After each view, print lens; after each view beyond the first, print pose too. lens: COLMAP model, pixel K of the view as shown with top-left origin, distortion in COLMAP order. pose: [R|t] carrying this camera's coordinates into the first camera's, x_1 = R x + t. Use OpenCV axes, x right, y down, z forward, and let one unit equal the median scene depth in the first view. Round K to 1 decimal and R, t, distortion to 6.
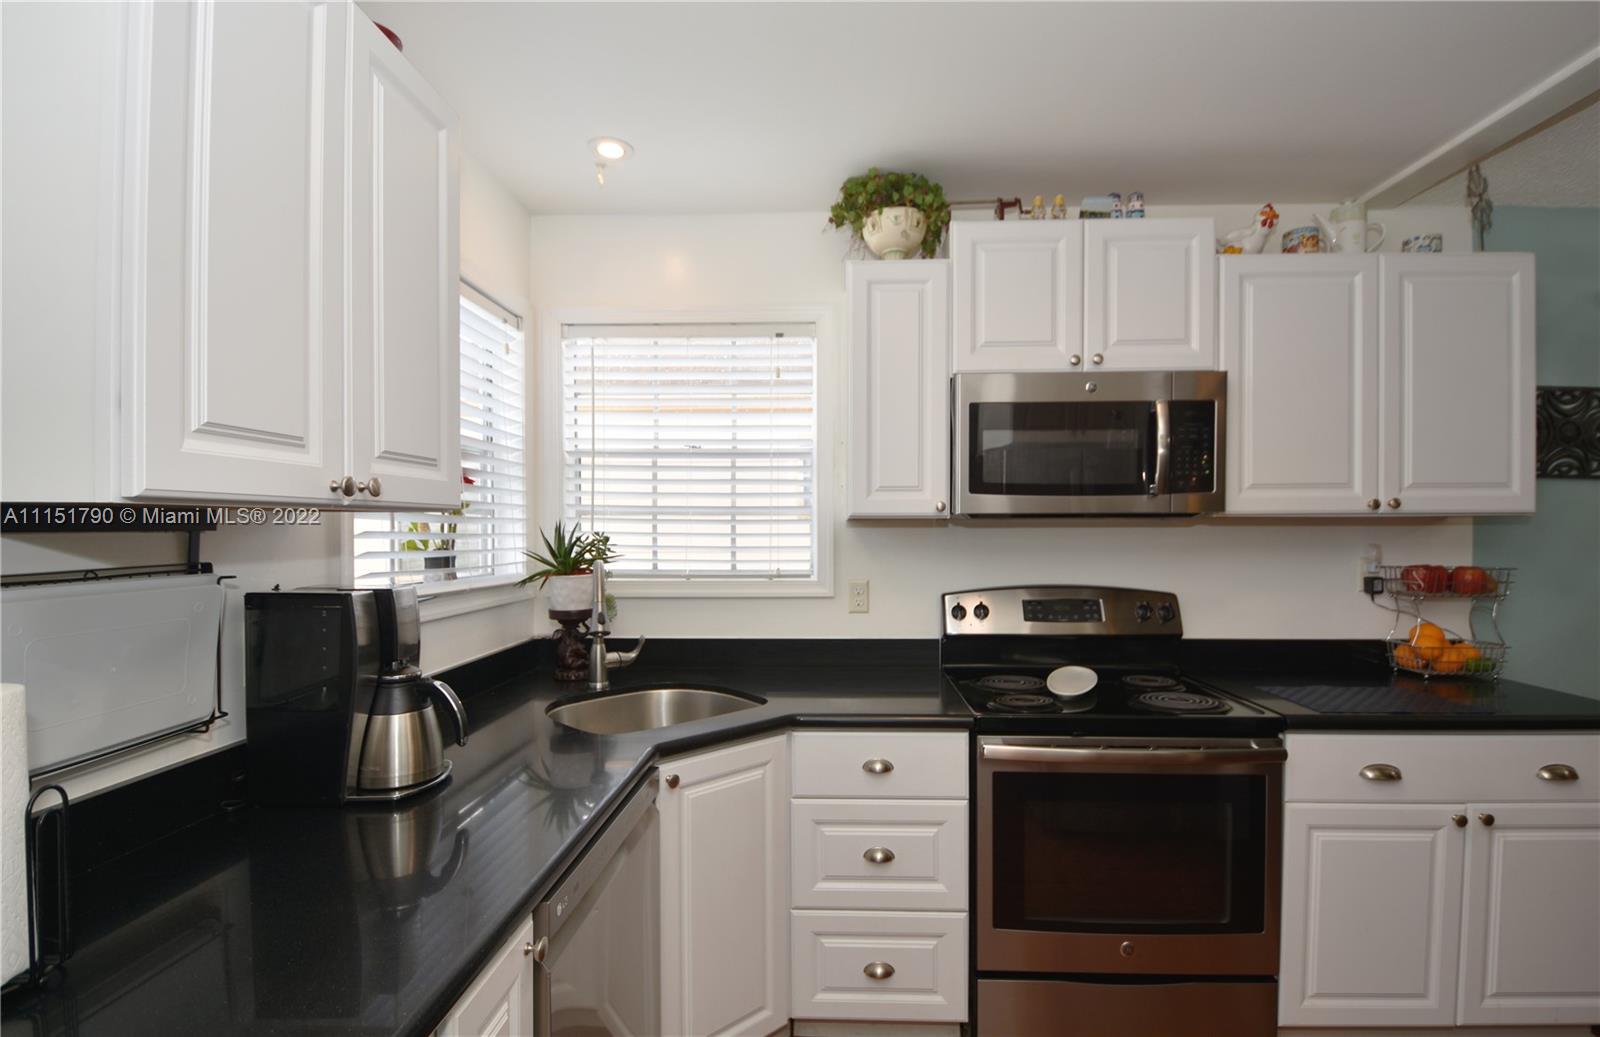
lens RADIAL K [[726.7, 0, 803.7], [0, 726.7, 540.3], [0, 0, 1]] dist [0.003673, -0.016106]
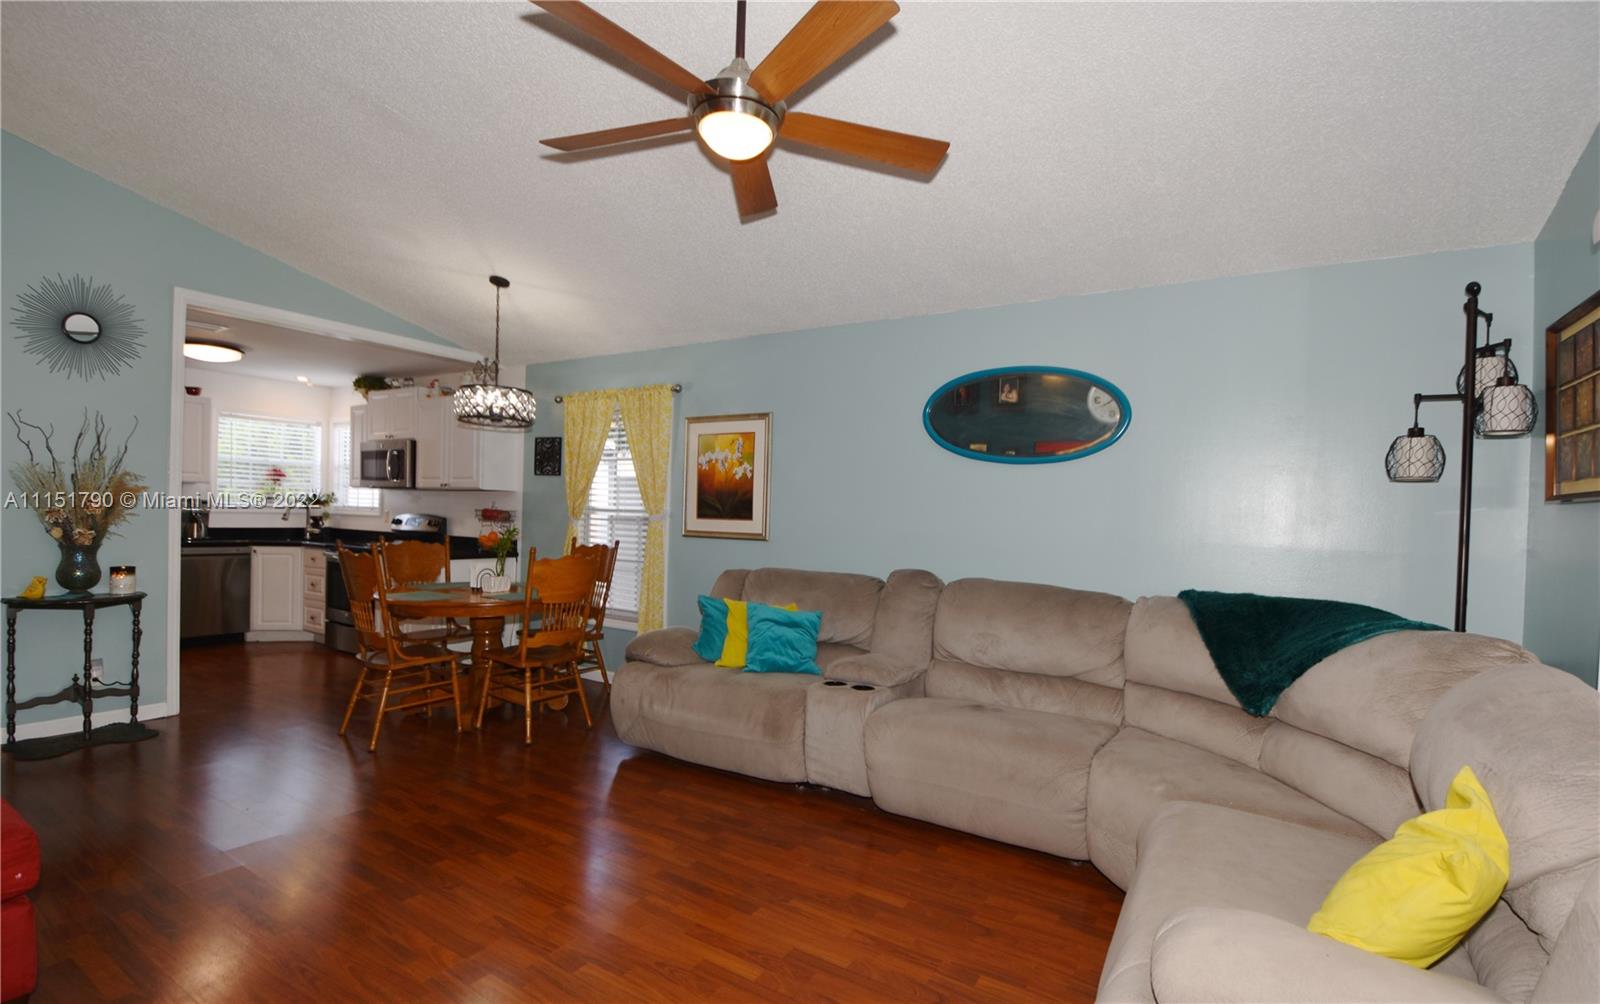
lens RADIAL K [[727.8, 0, 802.0], [0, 727.8, 526.2], [0, 0, 1]] dist [0.015791, -0.020025]
pose [[0.863592, 0.036228, -0.502887, 3.374143], [-0.035020, 0.999316, 0.011852, 0.028901], [0.502973, 0.007376, 0.864271, -0.748995]]
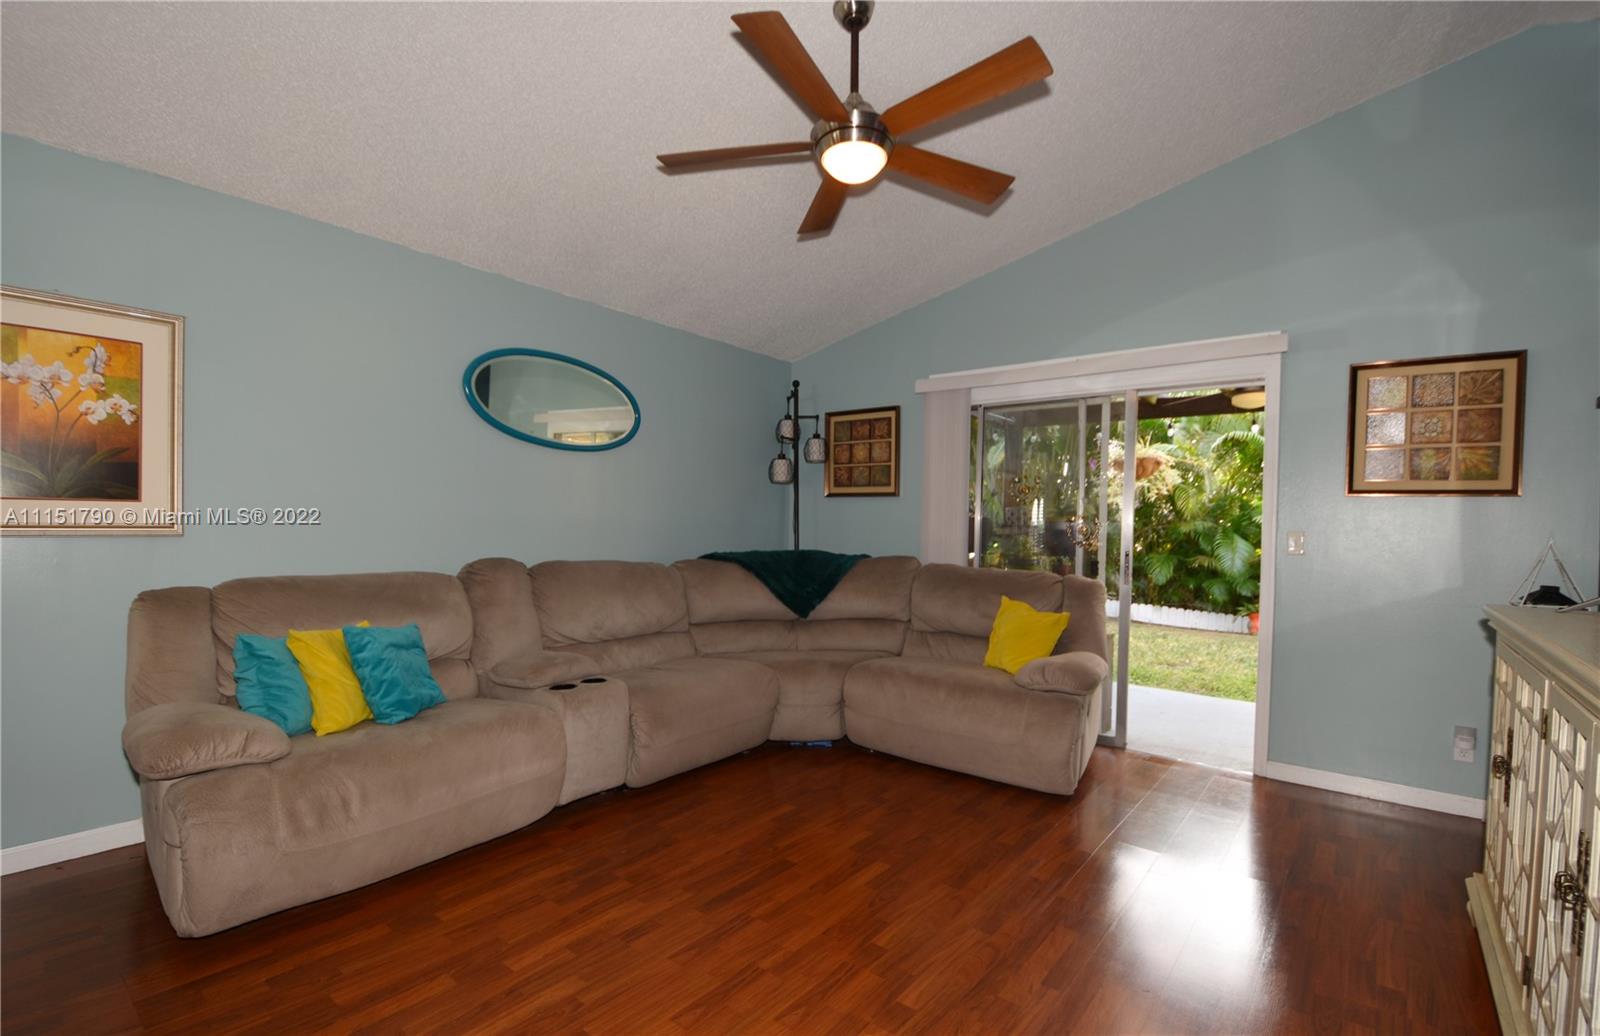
lens RADIAL K [[726.7, 0, 803.7], [0, 726.7, 539.8], [0, 0, 1]] dist [0.003673, -0.016106]
pose [[0.594668, -0.003169, 0.803965, 1.842389], [-0.011575, 0.999855, 0.012503, 0.078998], [-0.803888, -0.016741, 0.594545, -0.549295]]
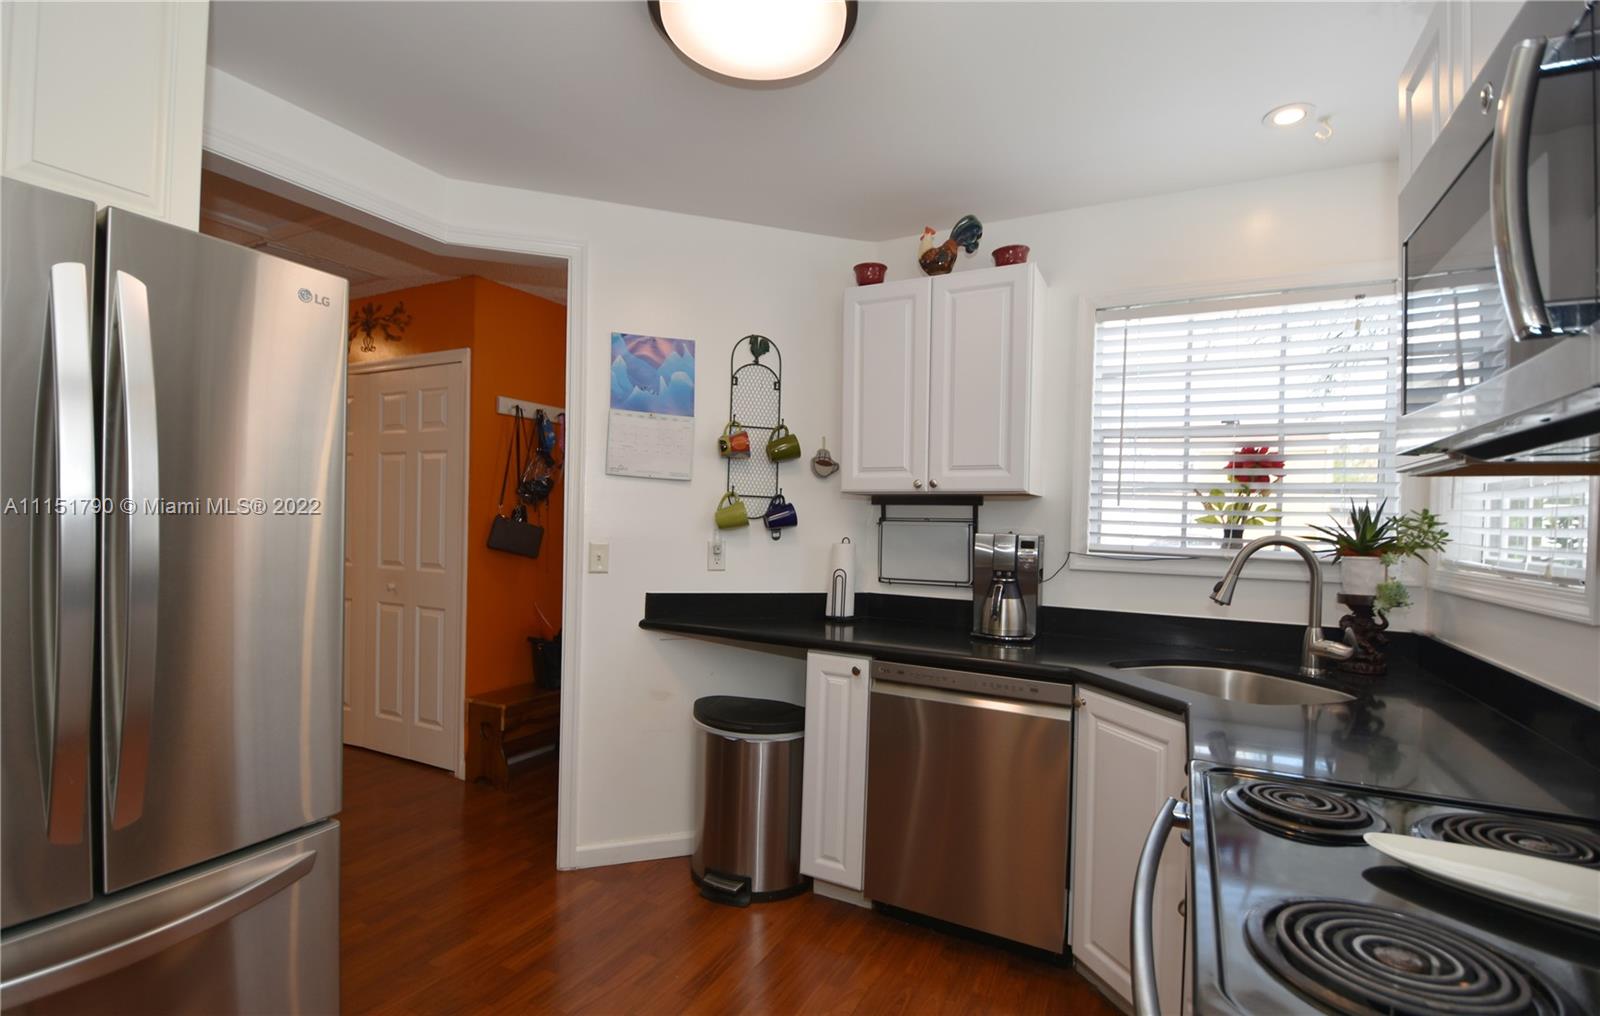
lens RADIAL K [[739.9, 0, 802.9], [0, 739.9, 530.3], [0, 0, 1]] dist [-0.001240, -0.000341]
pose [[-0.432794, 0.004788, -0.901480, 0.881830], [-0.029435, 0.999378, 0.019439, 0.017980], [0.901012, 0.034948, -0.432383, 0.822296]]
